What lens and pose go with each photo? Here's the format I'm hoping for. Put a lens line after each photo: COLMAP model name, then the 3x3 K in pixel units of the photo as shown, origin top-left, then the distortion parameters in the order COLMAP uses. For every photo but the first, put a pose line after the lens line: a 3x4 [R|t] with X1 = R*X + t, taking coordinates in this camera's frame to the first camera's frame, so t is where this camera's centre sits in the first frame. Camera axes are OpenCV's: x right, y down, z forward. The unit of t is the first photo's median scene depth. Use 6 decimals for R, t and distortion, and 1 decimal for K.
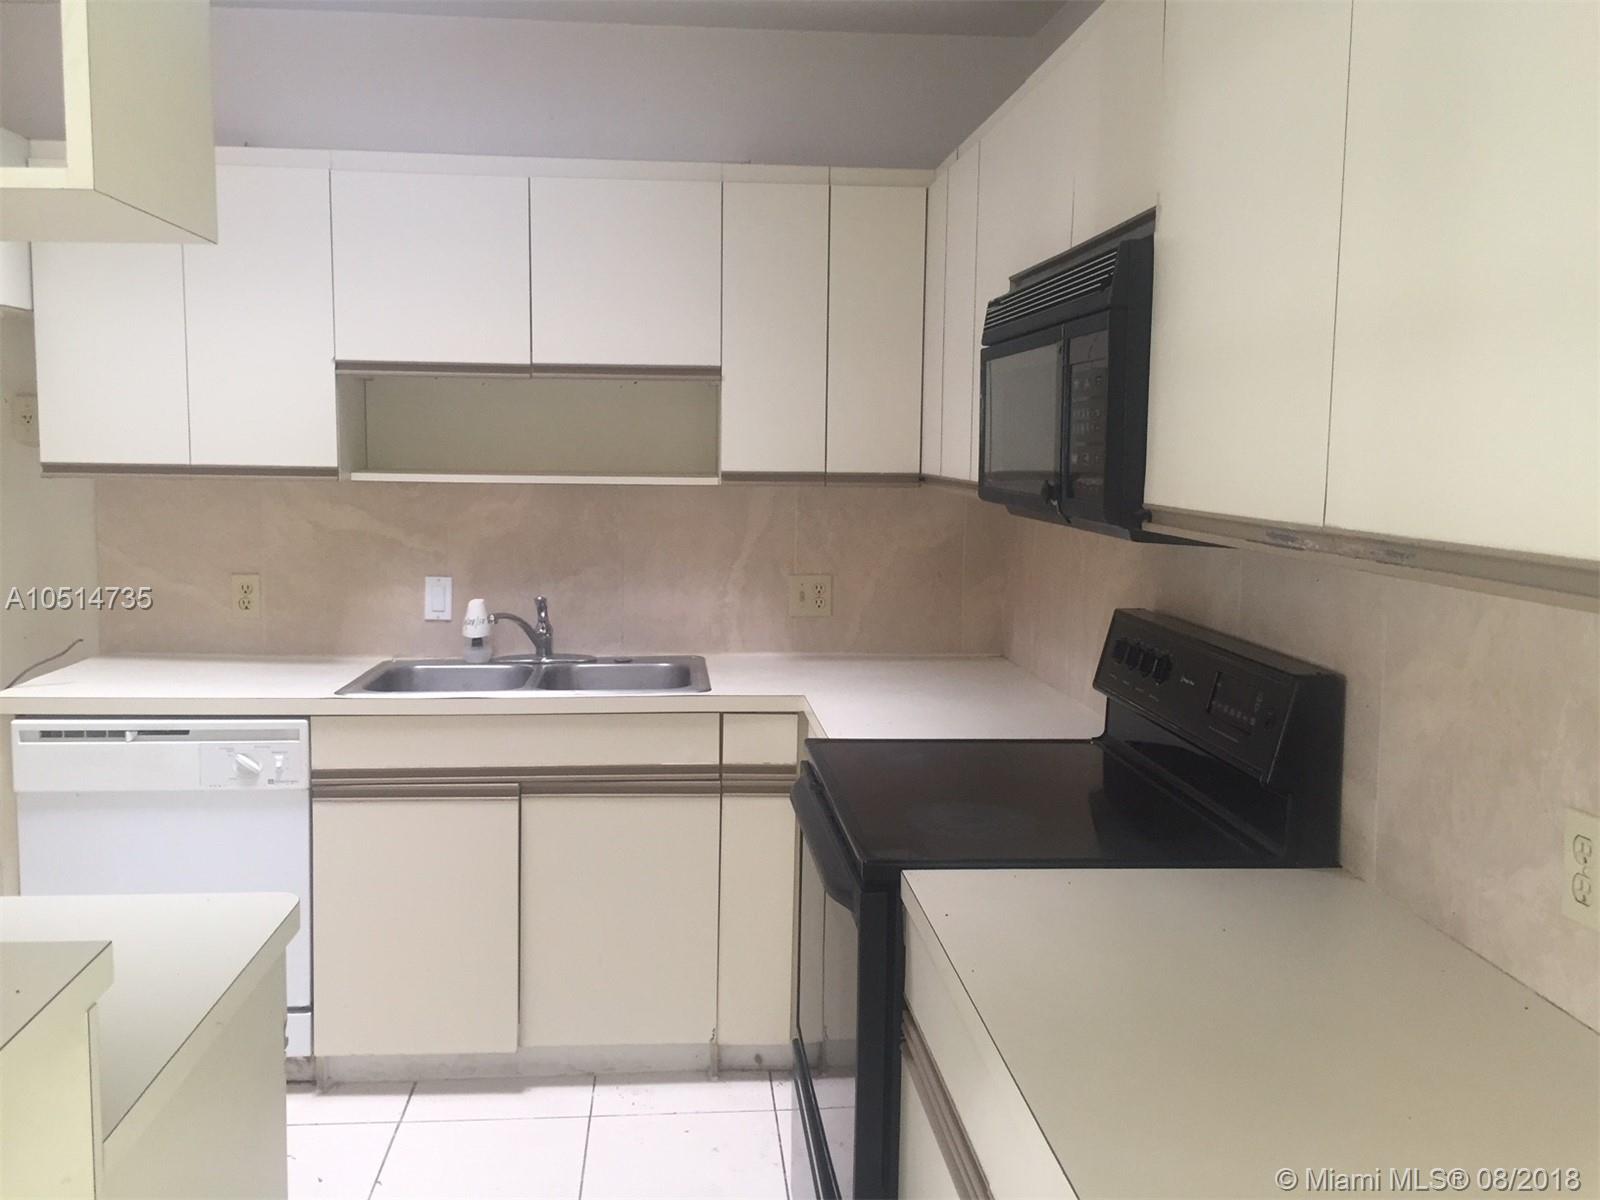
lens RADIAL K [[1362.2, 0, 788.7], [0, 1362.2, 593.4], [0, 0, 1]] dist [0.079828, -0.111171]
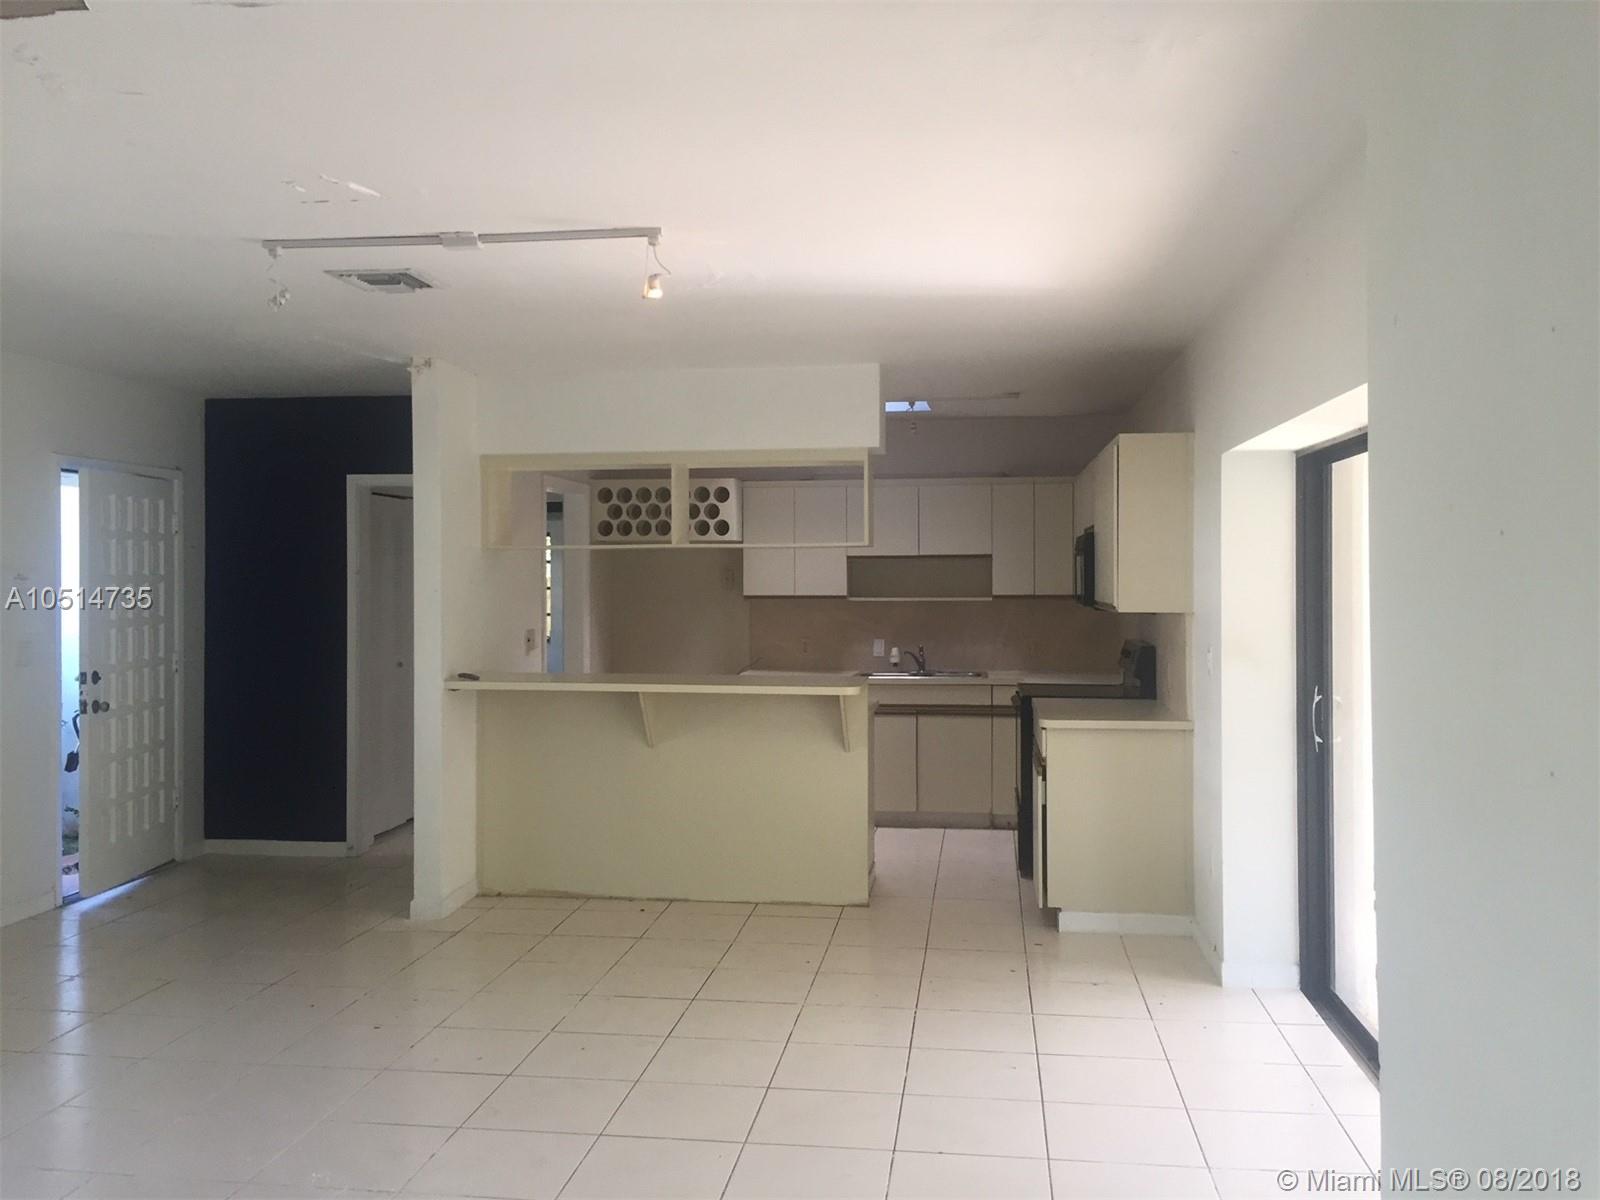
lens RADIAL K [[1362.2, 0, 797.0], [0, 1362.2, 590.0], [0, 0, 1]] dist [0.079828, -0.111171]
pose [[0.975209, -0.014649, -0.220802, 0.160528], [-0.007503, 0.995044, -0.099154, 0.159517], [0.221161, 0.098353, 0.970265, -1.582567]]
